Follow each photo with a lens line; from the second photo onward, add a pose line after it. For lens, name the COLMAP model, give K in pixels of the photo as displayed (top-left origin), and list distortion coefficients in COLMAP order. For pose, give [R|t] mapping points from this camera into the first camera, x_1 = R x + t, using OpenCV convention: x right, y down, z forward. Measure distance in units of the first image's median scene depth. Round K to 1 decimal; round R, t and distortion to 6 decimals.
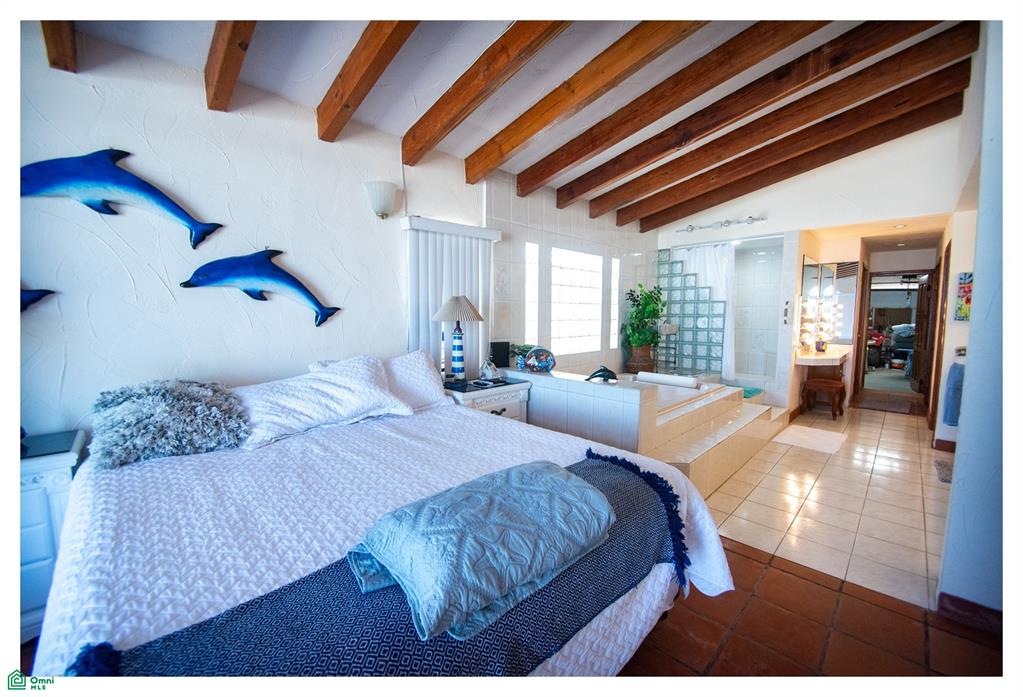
lens RADIAL K [[398.9, 0, 511.4], [0, 398.9, 349.6], [0, 0, 1]] dist [0.001825, -0.015225]
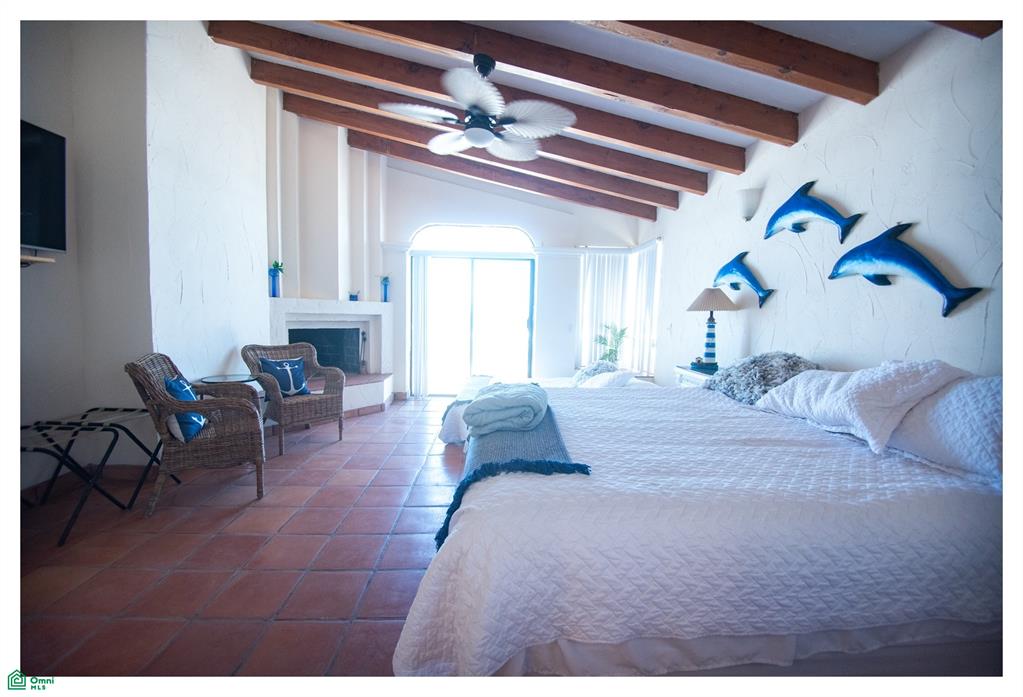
lens RADIAL K [[398.9, 0, 511.4], [0, 398.9, 349.6], [0, 0, 1]] dist [0.001825, -0.015225]
pose [[-0.665891, 0.045456, -0.744663, 0.577154], [-0.091762, 0.985573, 0.142217, -0.030343], [0.740384, 0.163032, -0.652113, 0.962082]]
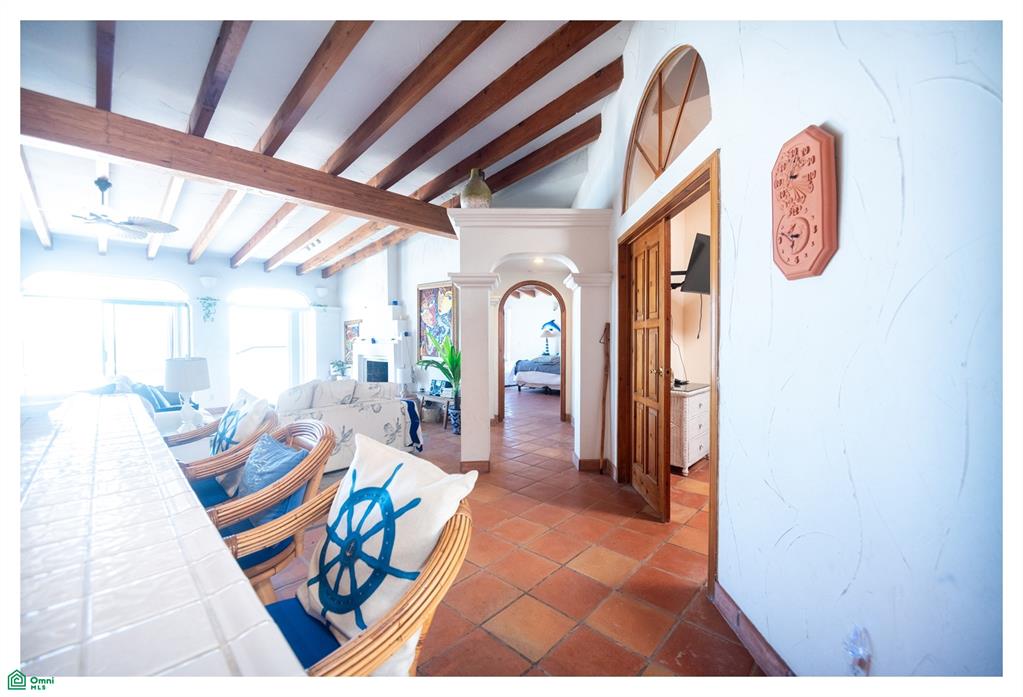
lens RADIAL K [[398.9, 0, 511.4], [0, 398.9, 349.6], [0, 0, 1]] dist [0.001825, -0.015225]
pose [[0.037992, 0.024852, -0.998969, 3.620913], [-0.084772, 0.996167, 0.021559, 0.047785], [0.995676, 0.083865, 0.039953, -0.034809]]
